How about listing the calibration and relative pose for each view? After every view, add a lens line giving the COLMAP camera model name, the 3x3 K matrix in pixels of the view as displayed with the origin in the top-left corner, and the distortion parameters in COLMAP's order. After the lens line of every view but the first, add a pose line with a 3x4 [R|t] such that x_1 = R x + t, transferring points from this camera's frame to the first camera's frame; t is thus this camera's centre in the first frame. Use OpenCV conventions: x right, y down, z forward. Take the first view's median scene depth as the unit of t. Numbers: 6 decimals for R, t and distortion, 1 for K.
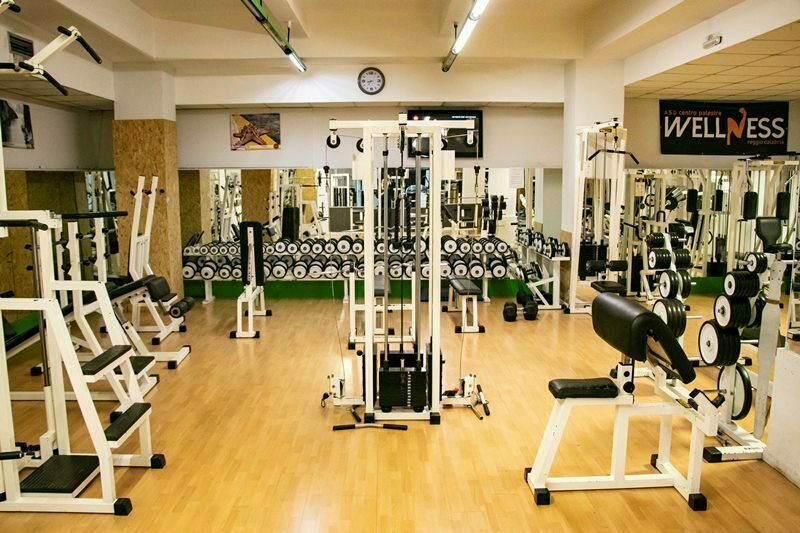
lens RADIAL K [[659.9, 0, 398.7], [0, 659.9, 274.9], [0, 0, 1]] dist [-0.143620, 0.110648]
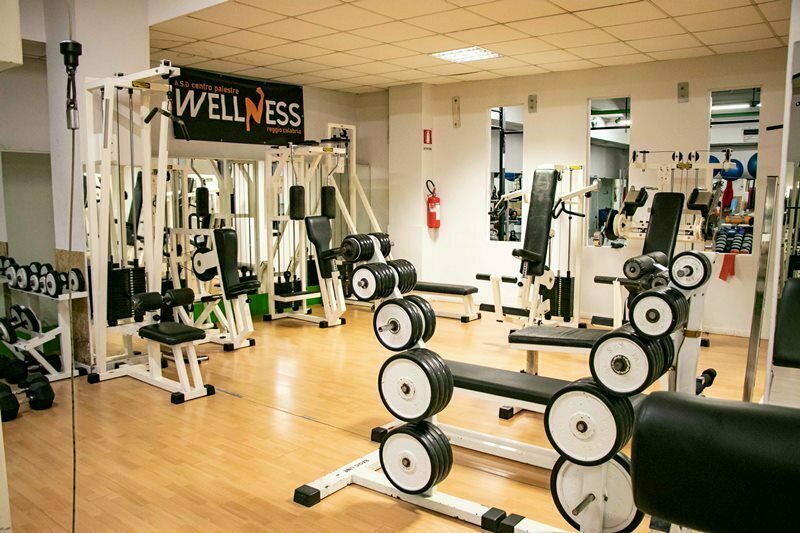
lens RADIAL K [[659.9, 0, 398.7], [0, 659.9, 274.9], [0, 0, 1]] dist [-0.143620, 0.110648]
pose [[0.635368, -0.089551, 0.767000, -0.012987], [0.107511, 0.993838, 0.026975, -0.023891], [-0.764689, 0.065322, 0.641080, 0.336802]]
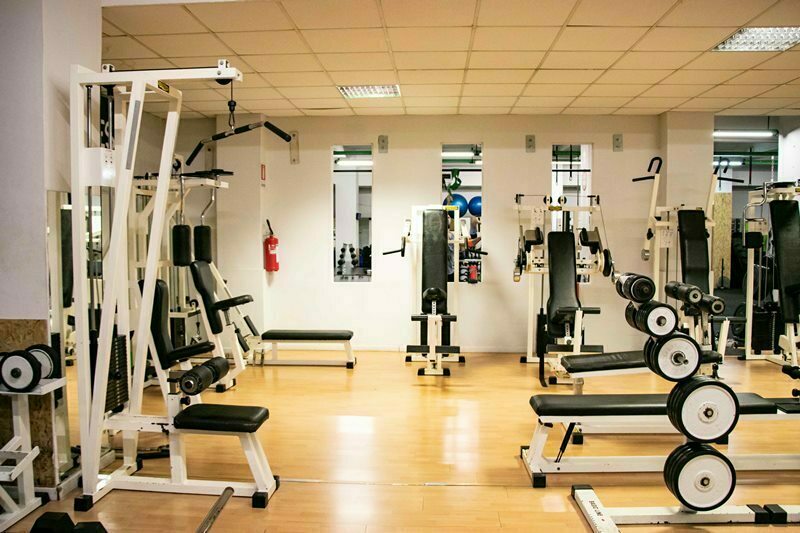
lens RADIAL K [[676.4, 0, 400.0], [0, 676.4, 266.5], [0, 0, 1]] dist [-0.202664, 0.000661]
pose [[0.084800, -0.045436, 0.995361, -0.114309], [0.142793, 0.989203, 0.032990, -0.069598], [-0.986113, 0.139333, 0.090373, 0.645169]]
